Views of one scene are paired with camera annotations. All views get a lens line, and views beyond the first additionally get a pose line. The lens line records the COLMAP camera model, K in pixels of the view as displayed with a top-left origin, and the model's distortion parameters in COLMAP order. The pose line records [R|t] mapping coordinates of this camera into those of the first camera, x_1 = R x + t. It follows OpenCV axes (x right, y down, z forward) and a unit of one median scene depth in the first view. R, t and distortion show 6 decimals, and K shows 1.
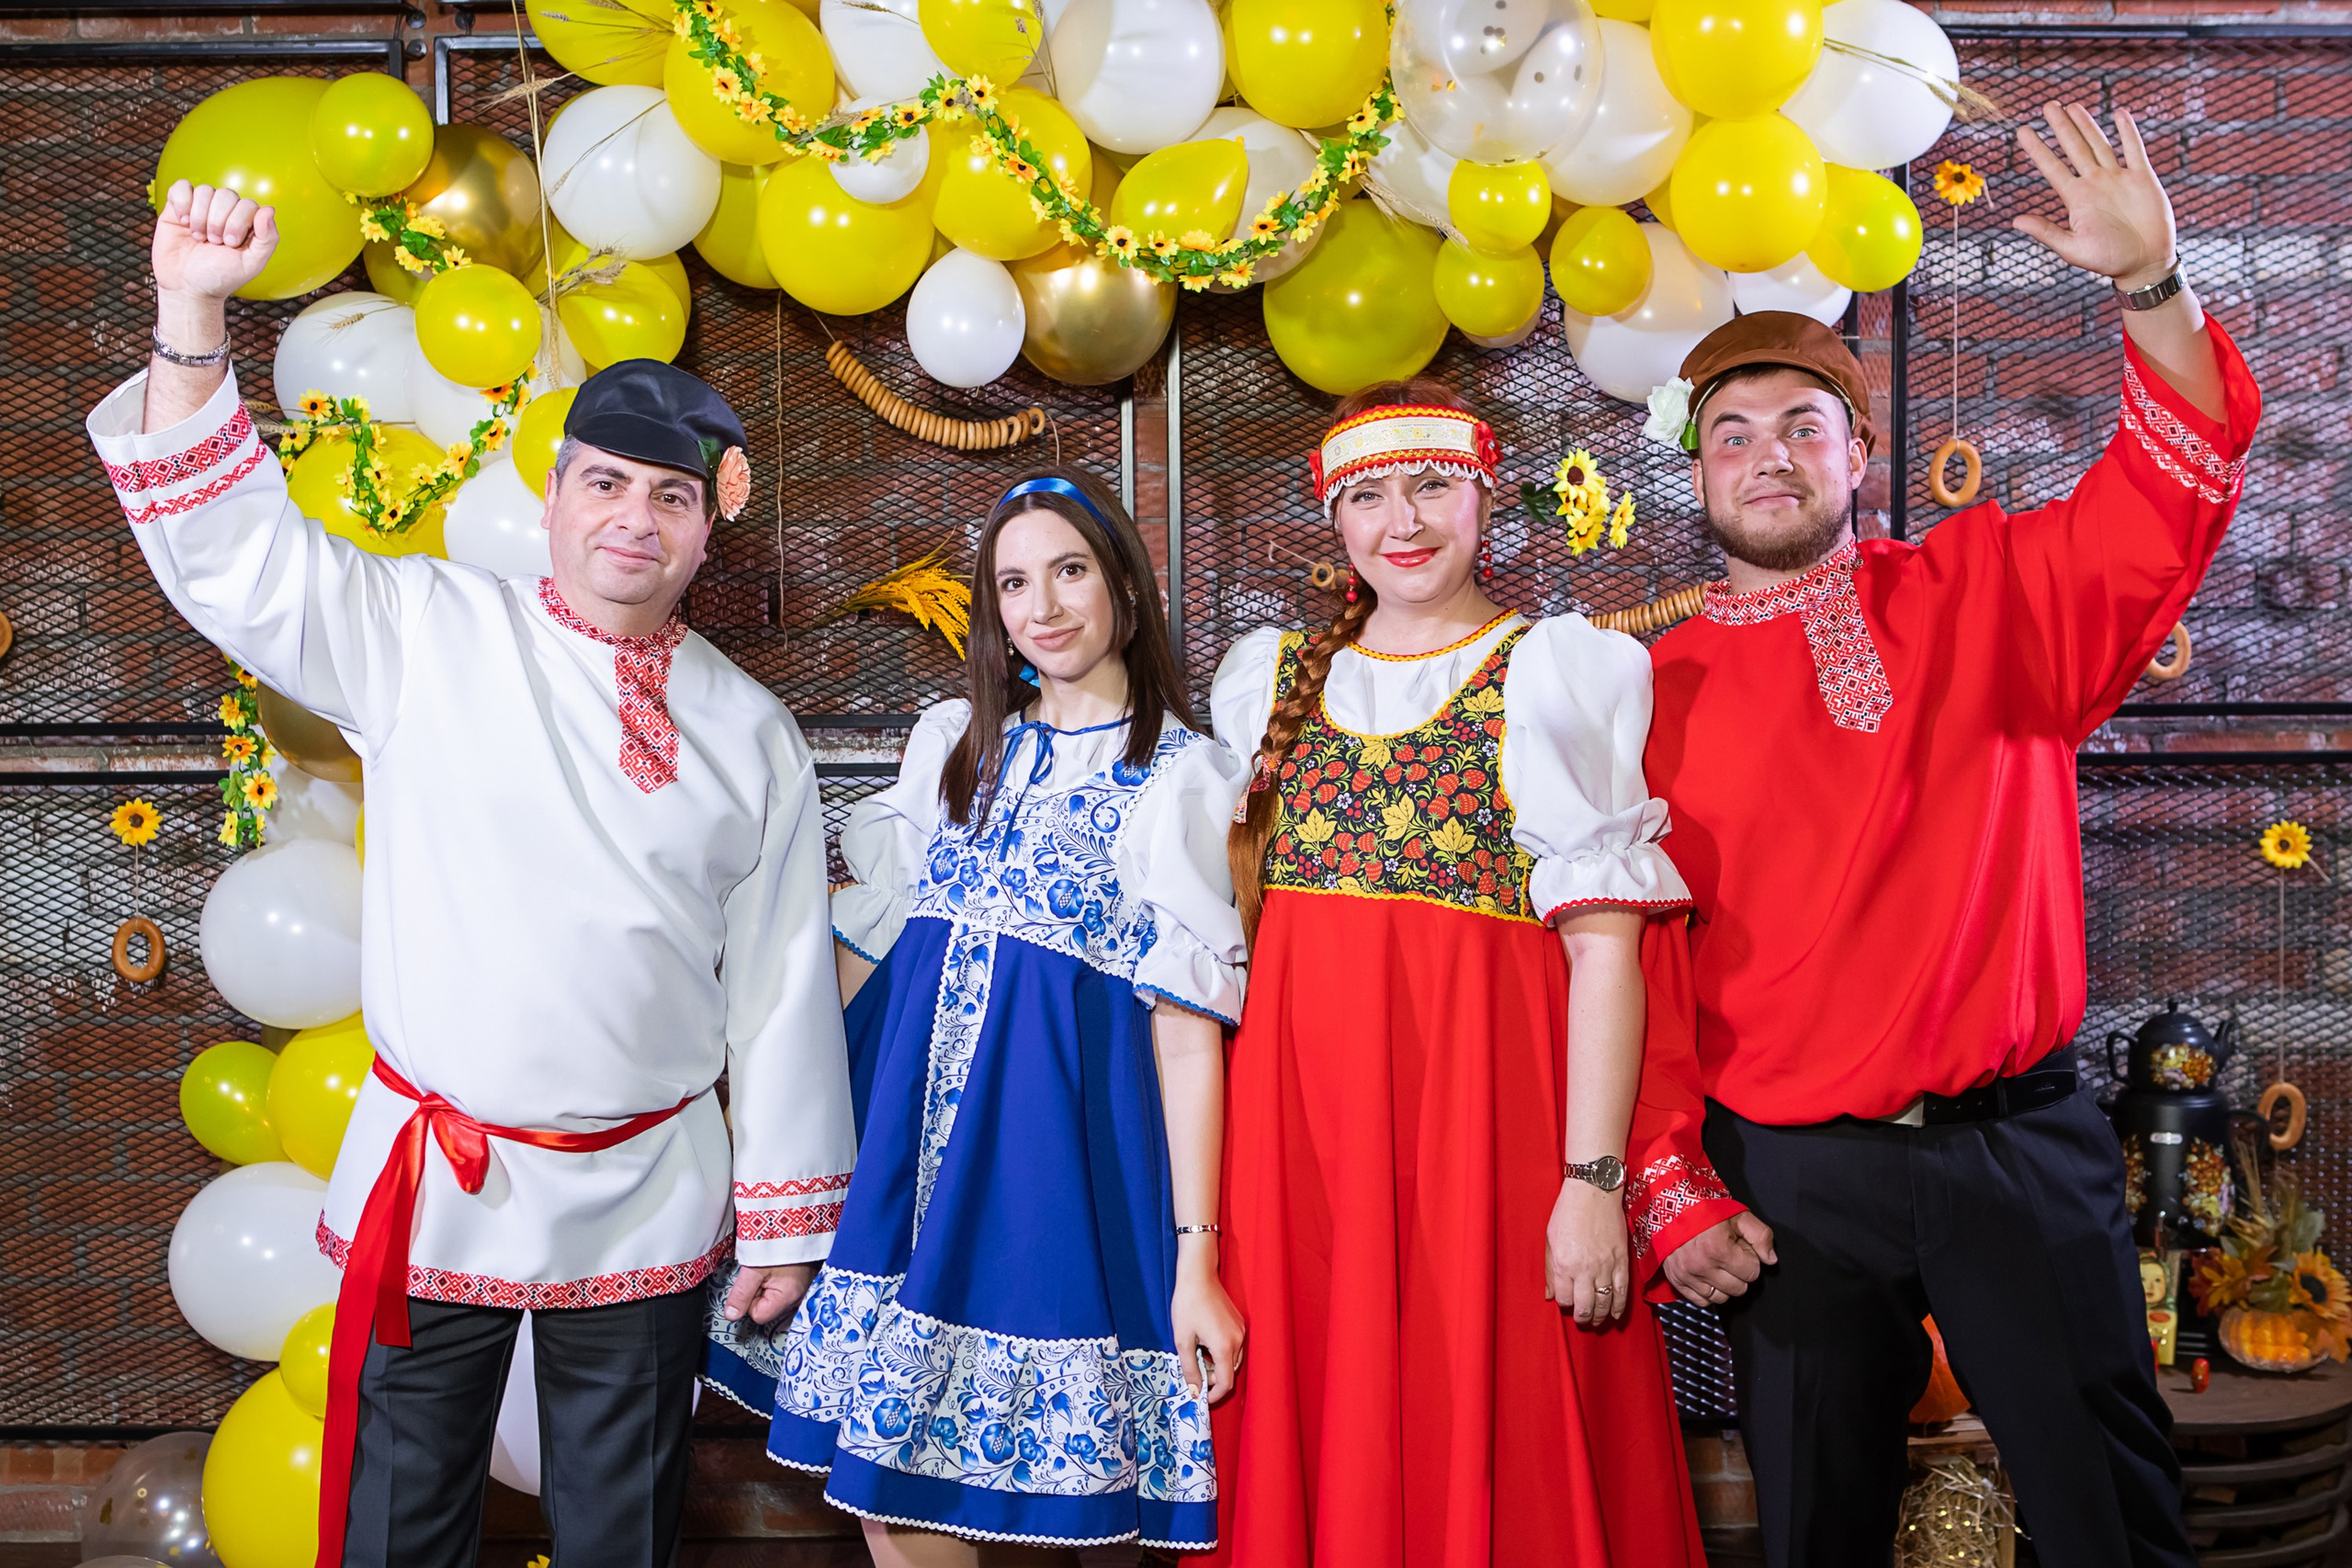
lens RADIAL K [[2870.2, 0, 1179.5], [0, 2870.2, 778.2], [0, 0, 1]] dist [-0.028616, 0.000000]
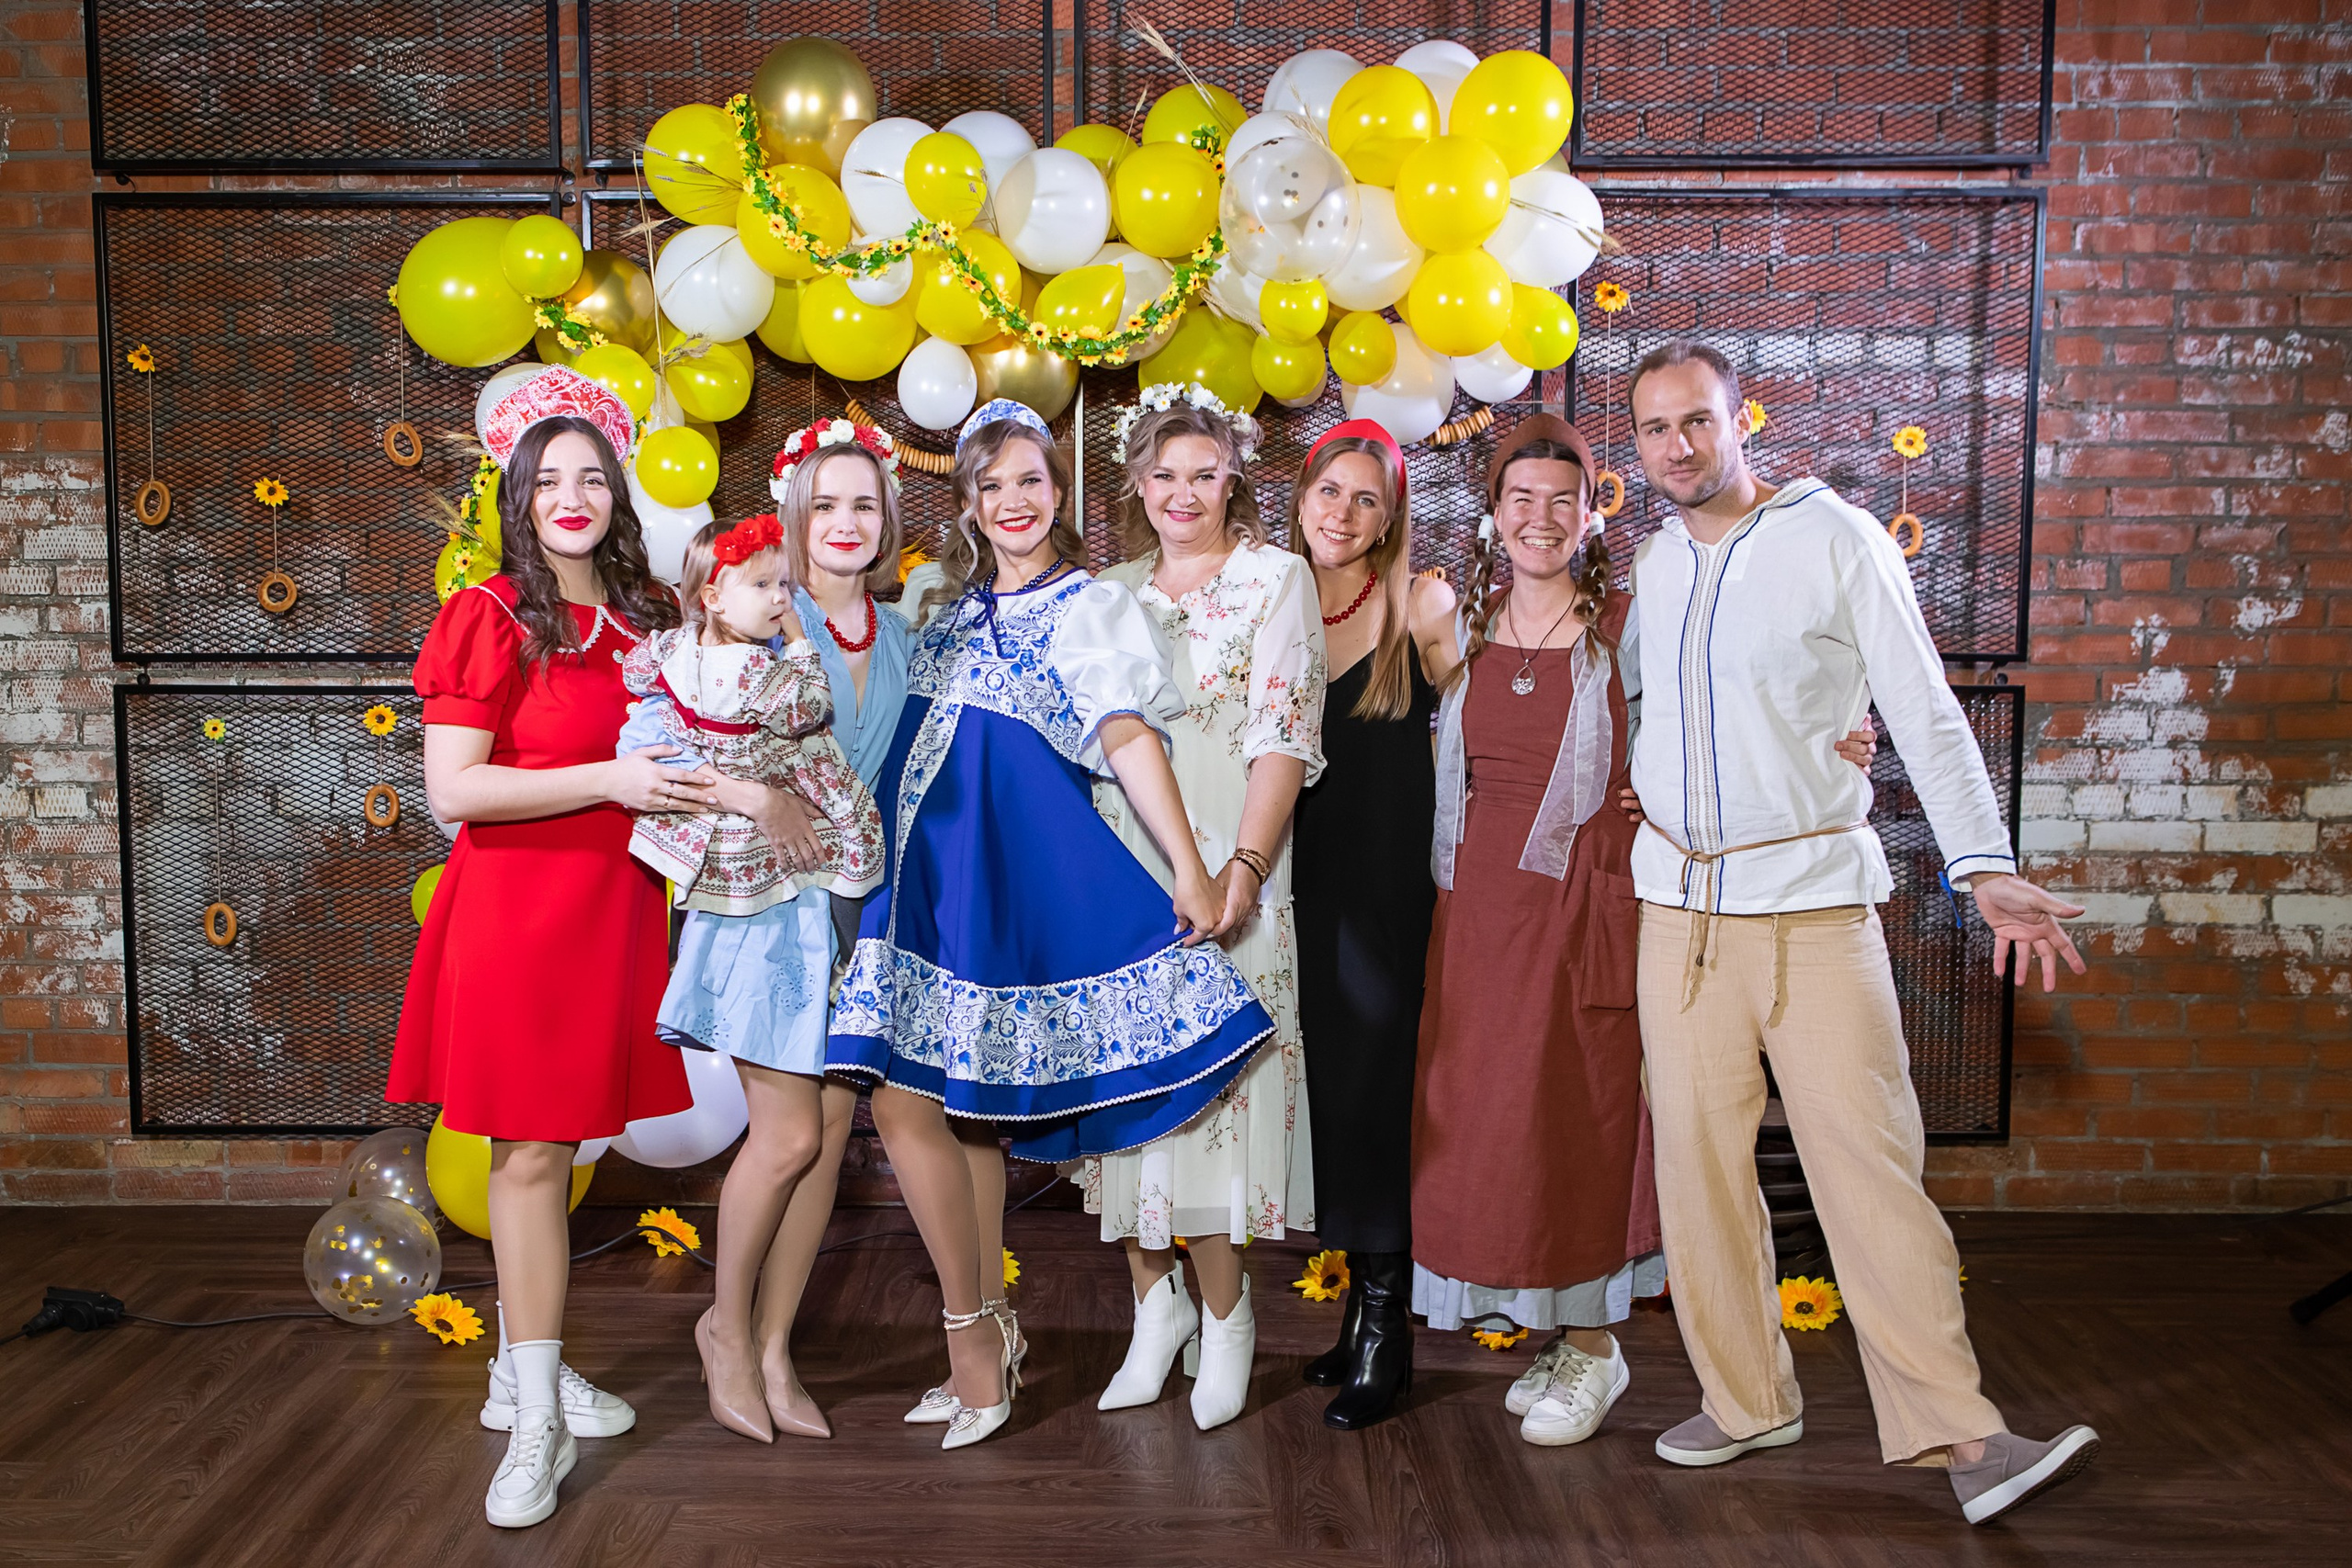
lens RADIAL K [[2277.1, 0, 1114.4], [0, 2277.1, 834.6], [0, 0, 1]] dist [-0.001034, 0.000000]
pose [[0.999885, 0.009388, -0.011892, 0.033873], [-0.009080, 0.999627, 0.025762, 0.042928], [0.012130, -0.025651, 0.999597, -0.191580]]
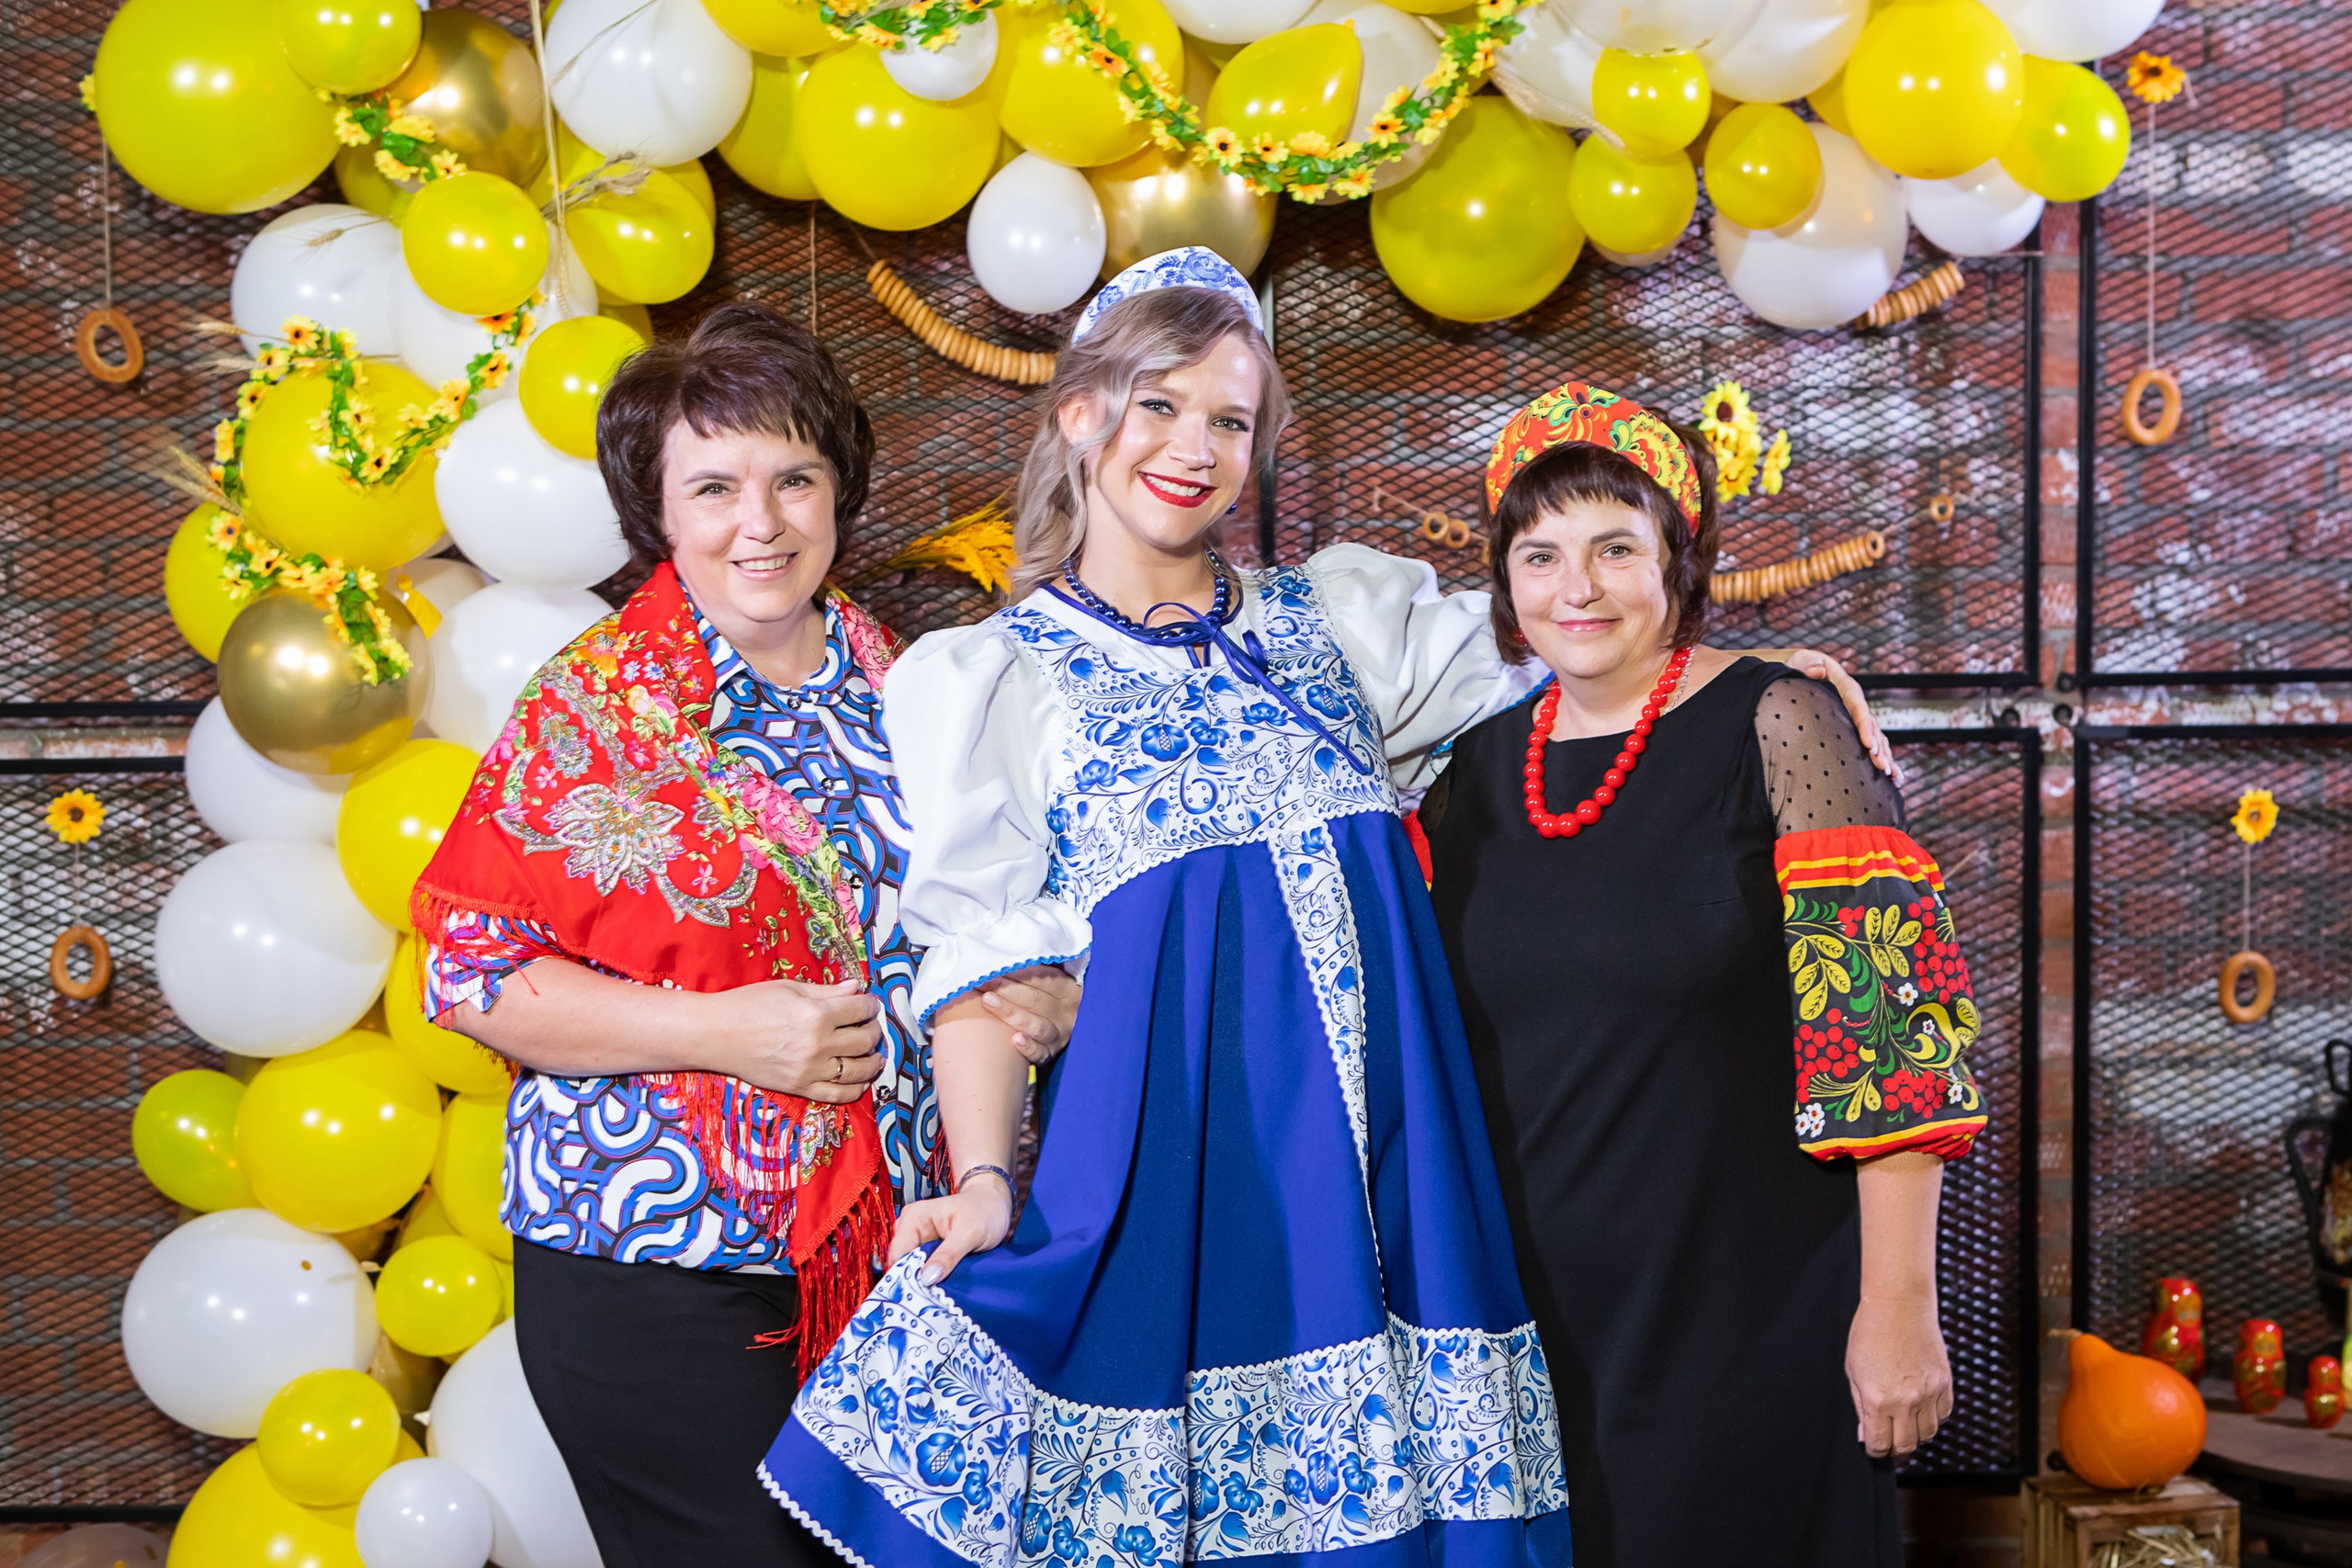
lens RADIAL K [[2993.8, 0, 1199.4], [0, 2993.8, 762.6], [0, 0, 1]] dist [-0.029016, 0.000000]
pose [[0.999687, -0.006570, 0.024141, -0.047288], [0.006178, 0.999849, 0.016257, -0.014486], [-0.024244, -0.016102, 0.999576, 0.089884]]
